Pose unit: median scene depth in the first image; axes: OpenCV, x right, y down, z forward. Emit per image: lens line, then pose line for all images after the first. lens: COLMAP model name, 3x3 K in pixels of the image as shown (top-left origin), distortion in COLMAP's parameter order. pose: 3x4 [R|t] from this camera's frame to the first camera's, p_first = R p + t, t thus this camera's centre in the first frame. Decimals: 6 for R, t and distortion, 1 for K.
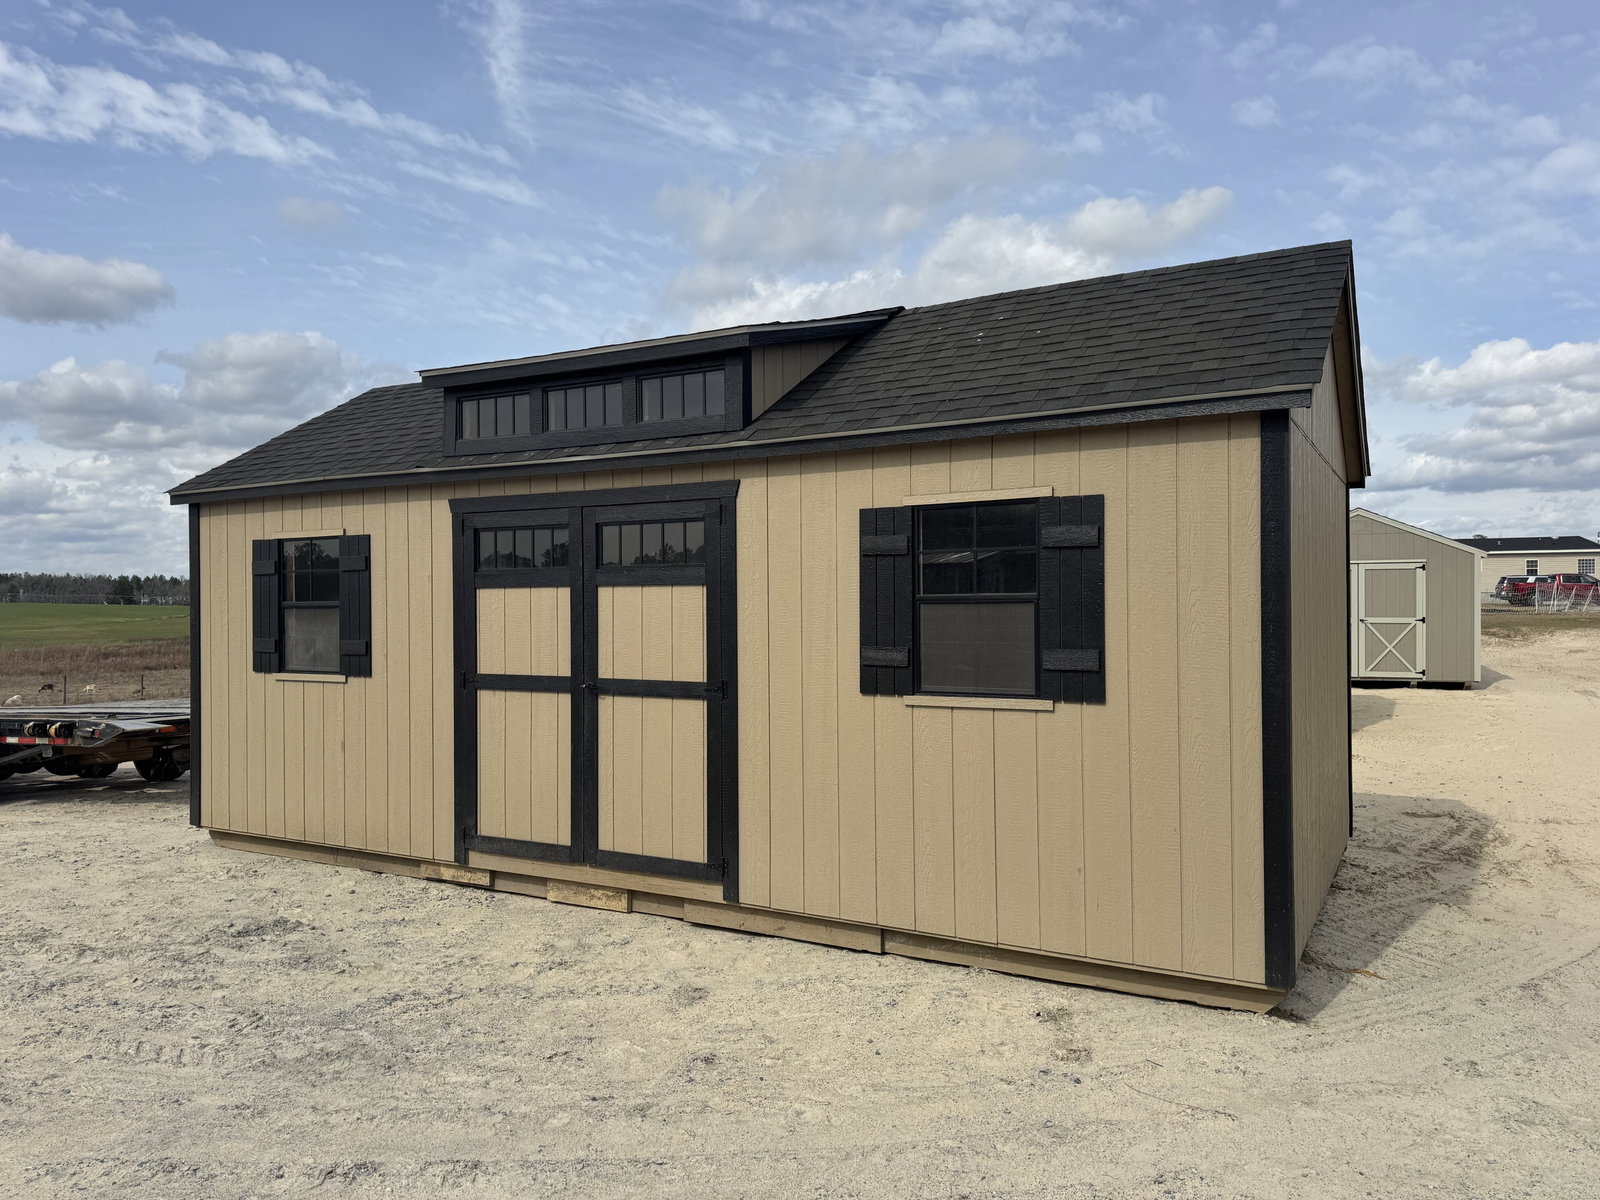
lens RADIAL K [[1204.7, 0, 800.0], [0, 1204.7, 600.0], [0, 0, 1]] dist [0.076215, -0.110754]
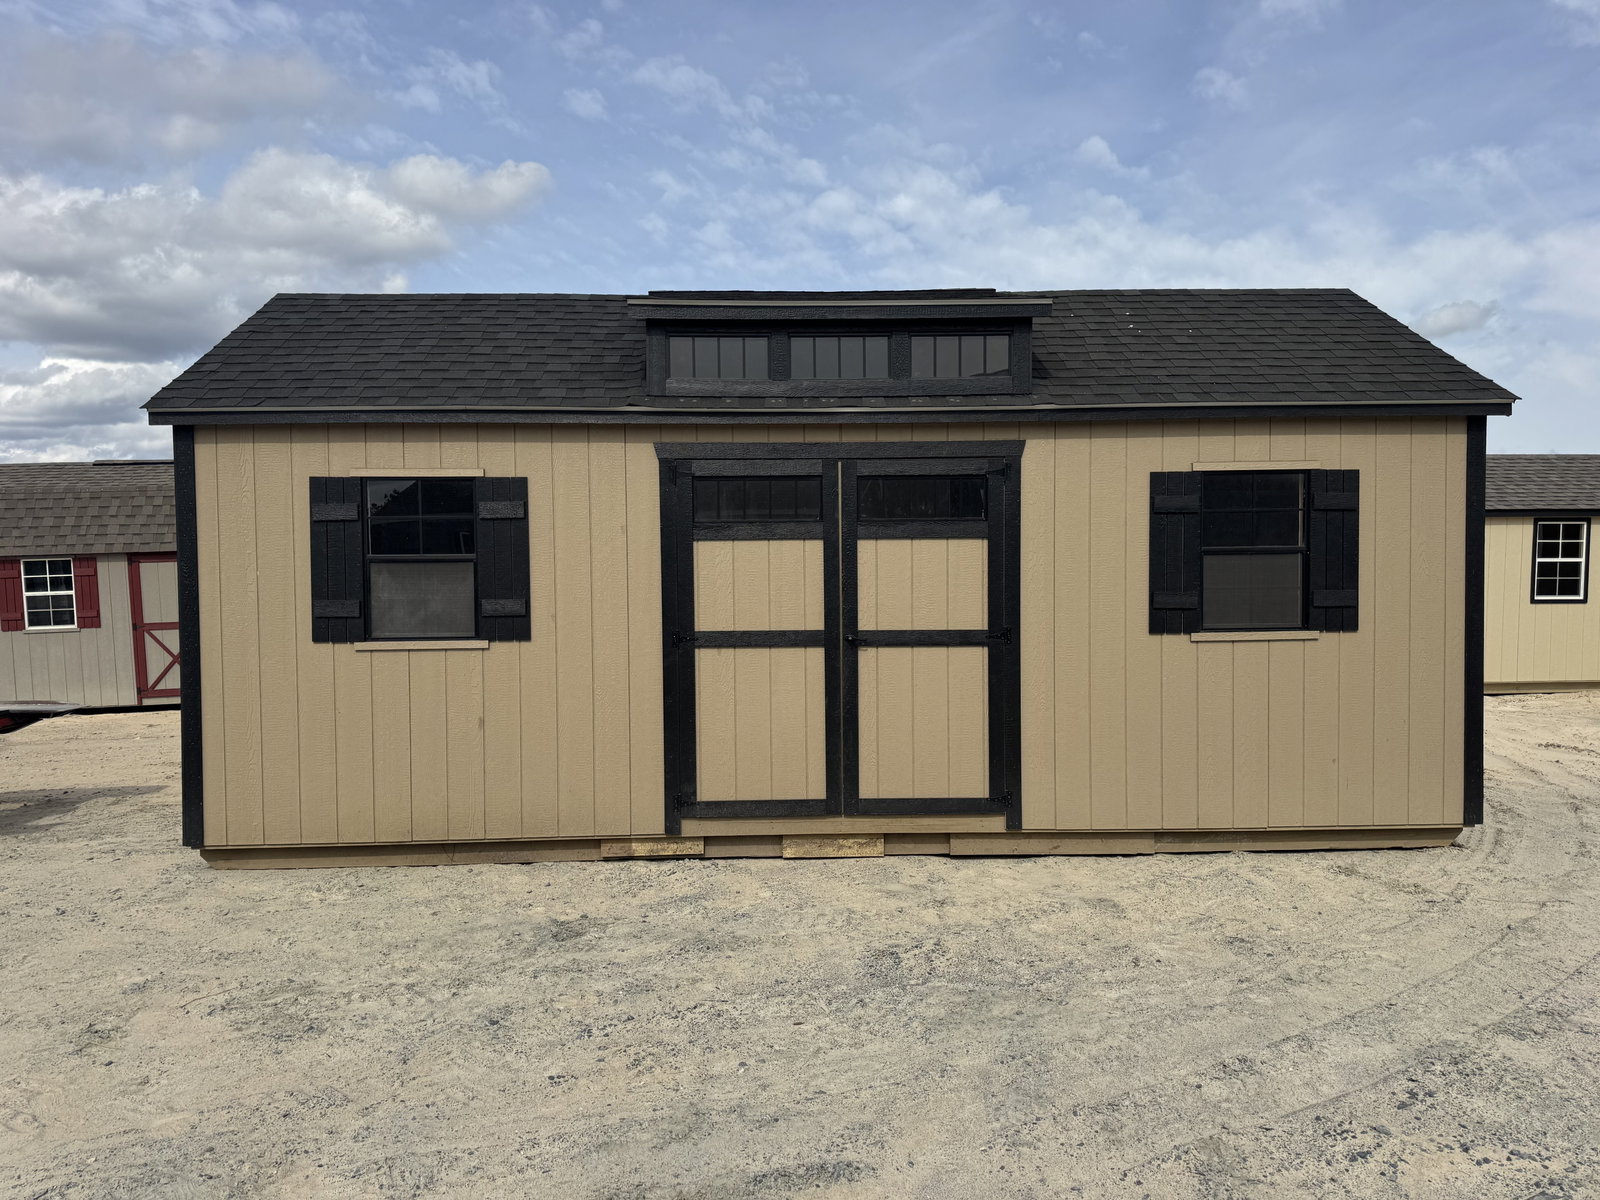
lens RADIAL K [[1204.7, 0, 800.0], [0, 1204.7, 600.0], [0, 0, 1]] dist [0.076215, -0.110754]
pose [[0.827929, -0.014604, 0.560643, -0.731044], [0.000337, 0.999674, 0.025543, 0.013015], [-0.560834, -0.020959, 0.827663, 0.184160]]
